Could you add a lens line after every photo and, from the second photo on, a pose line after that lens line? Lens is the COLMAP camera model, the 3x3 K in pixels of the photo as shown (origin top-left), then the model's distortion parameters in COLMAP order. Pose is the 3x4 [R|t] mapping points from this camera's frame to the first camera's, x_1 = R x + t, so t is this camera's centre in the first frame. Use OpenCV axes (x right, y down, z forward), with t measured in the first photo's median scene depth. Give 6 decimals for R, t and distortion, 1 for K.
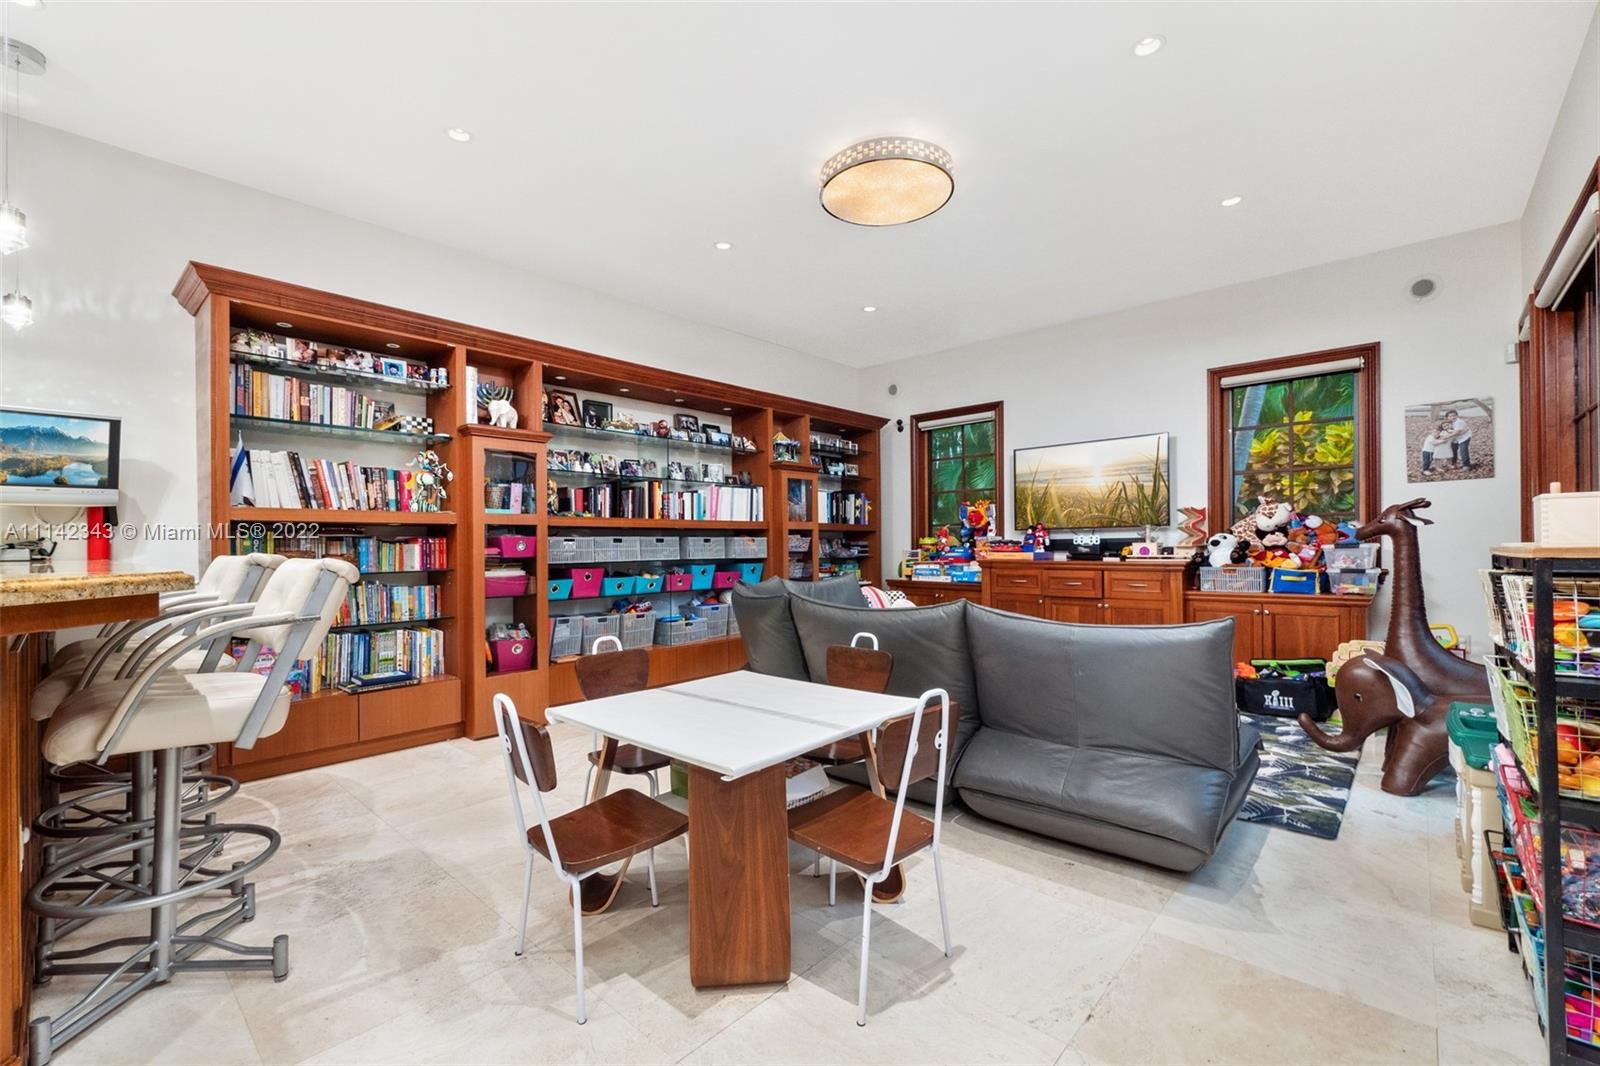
lens RADIAL K [[681.9, 0, 795.3], [0, 681.9, 543.2], [0, 0, 1]] dist [0.001919, -0.001237]
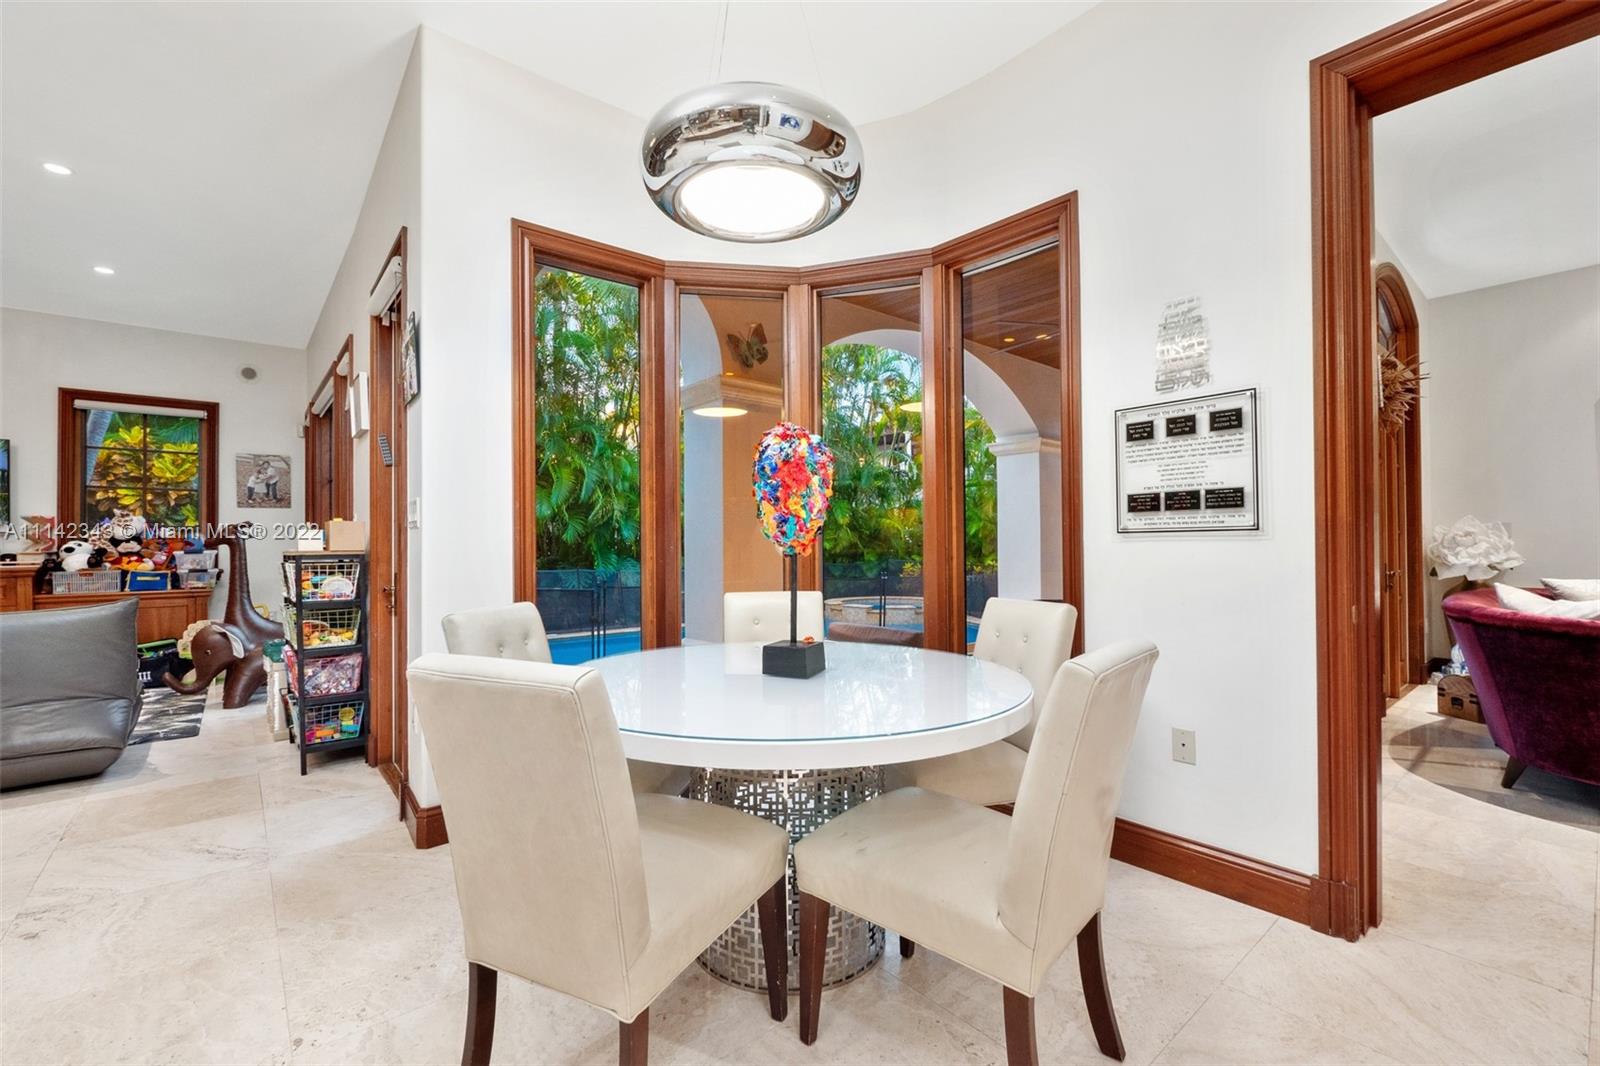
lens RADIAL K [[681.9, 0, 796.8], [0, 681.9, 542.0], [0, 0, 1]] dist [0.001919, -0.001237]
pose [[0.142200, 0.011177, 0.989775, -0.355891], [-0.000060, 0.999936, -0.011283, -0.000621], [-0.989838, 0.001545, 0.142191, -0.368331]]
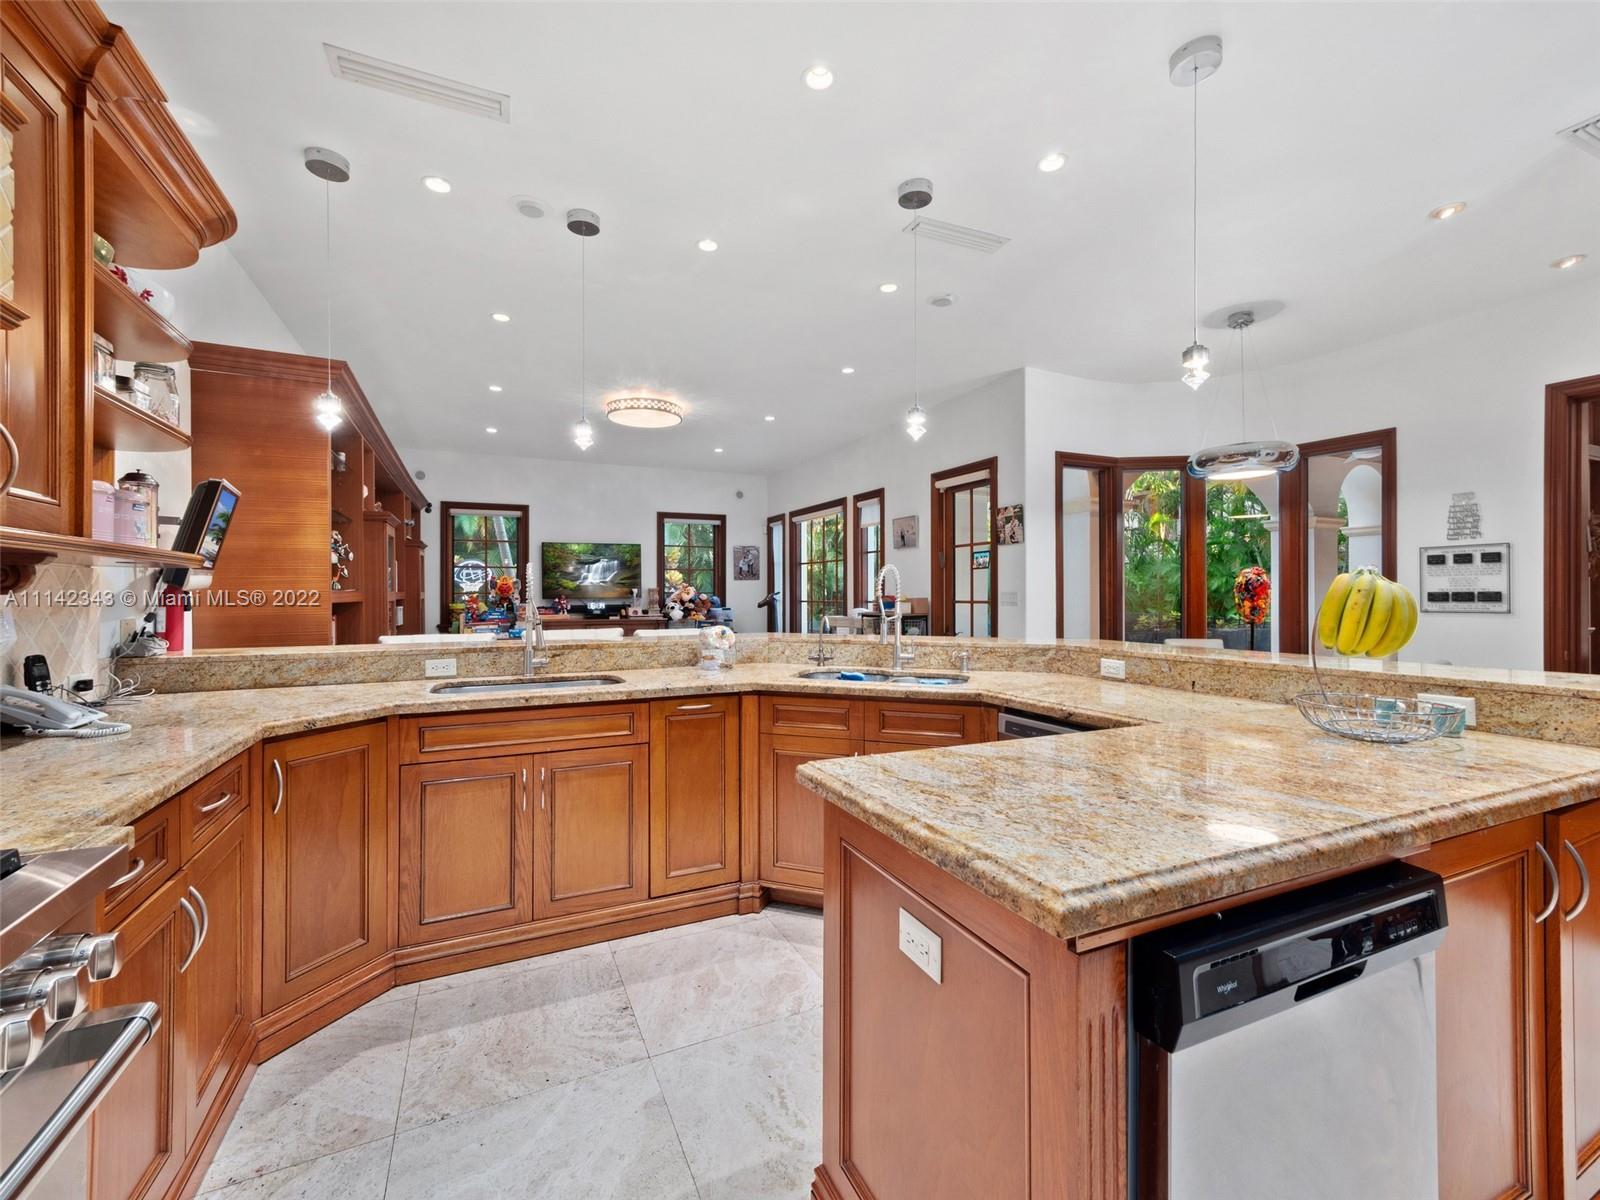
lens RADIAL K [[678.5, 0, 799.8], [0, 678.5, 598.0], [0, 0, 1]] dist [0.015543, 0.000449]
pose [[0.382104, 0.000908, 0.924119, -1.145723], [-0.003862, 0.999992, 0.000615, -0.033831], [-0.924111, -0.003804, 0.382105, -0.055747]]
